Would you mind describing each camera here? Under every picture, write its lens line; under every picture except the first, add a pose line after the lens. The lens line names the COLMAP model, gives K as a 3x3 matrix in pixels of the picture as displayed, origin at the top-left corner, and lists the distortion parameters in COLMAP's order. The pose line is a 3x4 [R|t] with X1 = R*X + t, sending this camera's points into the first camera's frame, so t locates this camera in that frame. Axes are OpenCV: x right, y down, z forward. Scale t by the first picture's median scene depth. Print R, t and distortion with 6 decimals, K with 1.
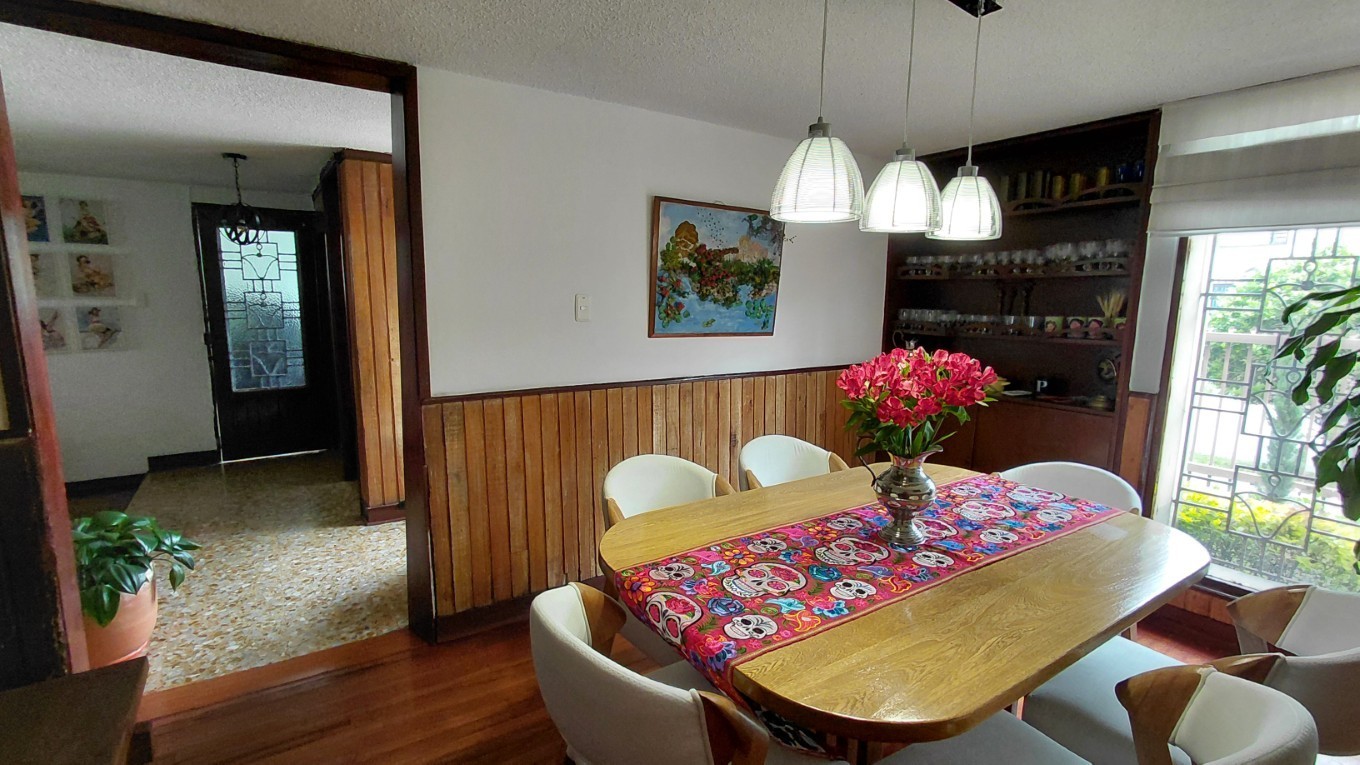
lens RADIAL K [[628.5, 0, 677.7], [0, 628.5, 392.7], [0, 0, 1]] dist [0.000551, -0.000308]
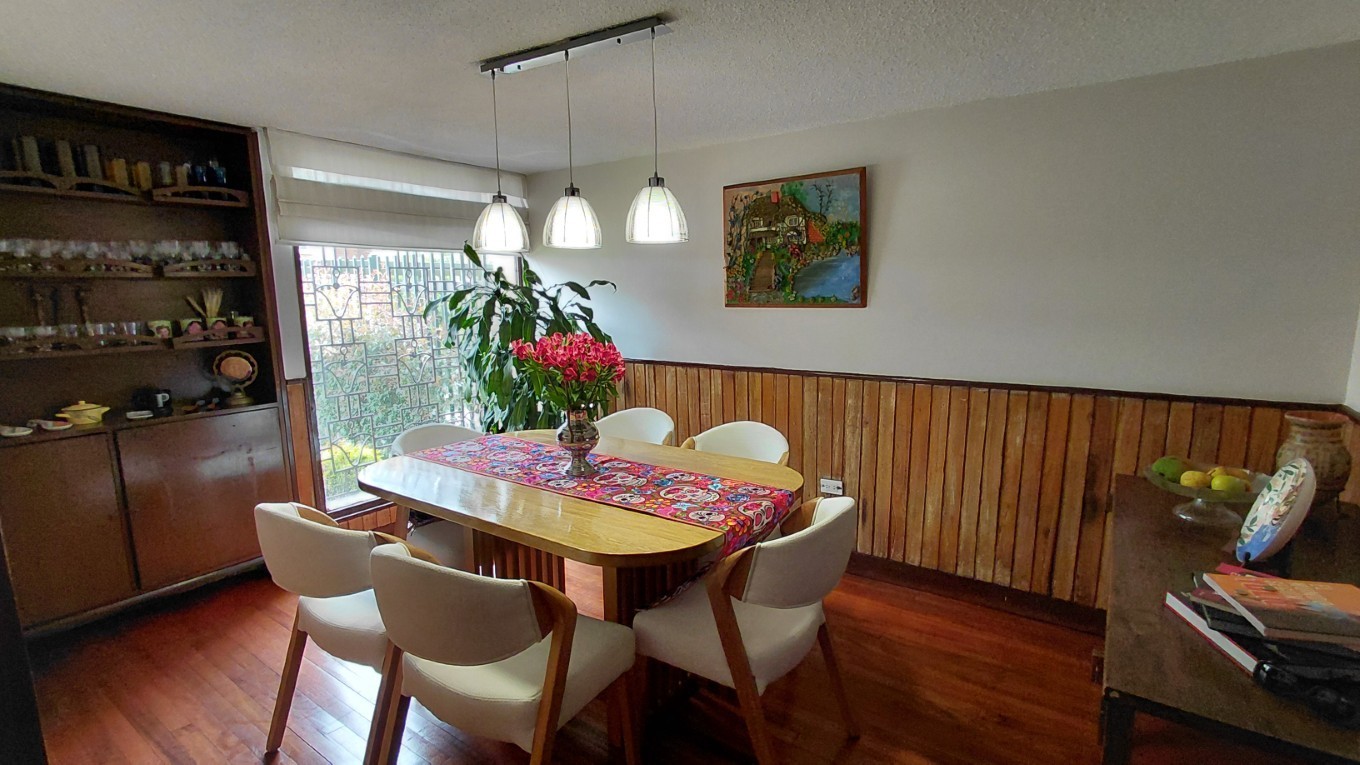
lens RADIAL K [[628.5, 0, 677.7], [0, 628.5, 392.7], [0, 0, 1]] dist [0.000551, -0.000308]
pose [[-0.357657, -0.153003, 0.921234, -0.989586], [0.152183, 0.963750, 0.219148, -0.210477], [-0.921370, 0.218575, -0.321408, 1.250828]]
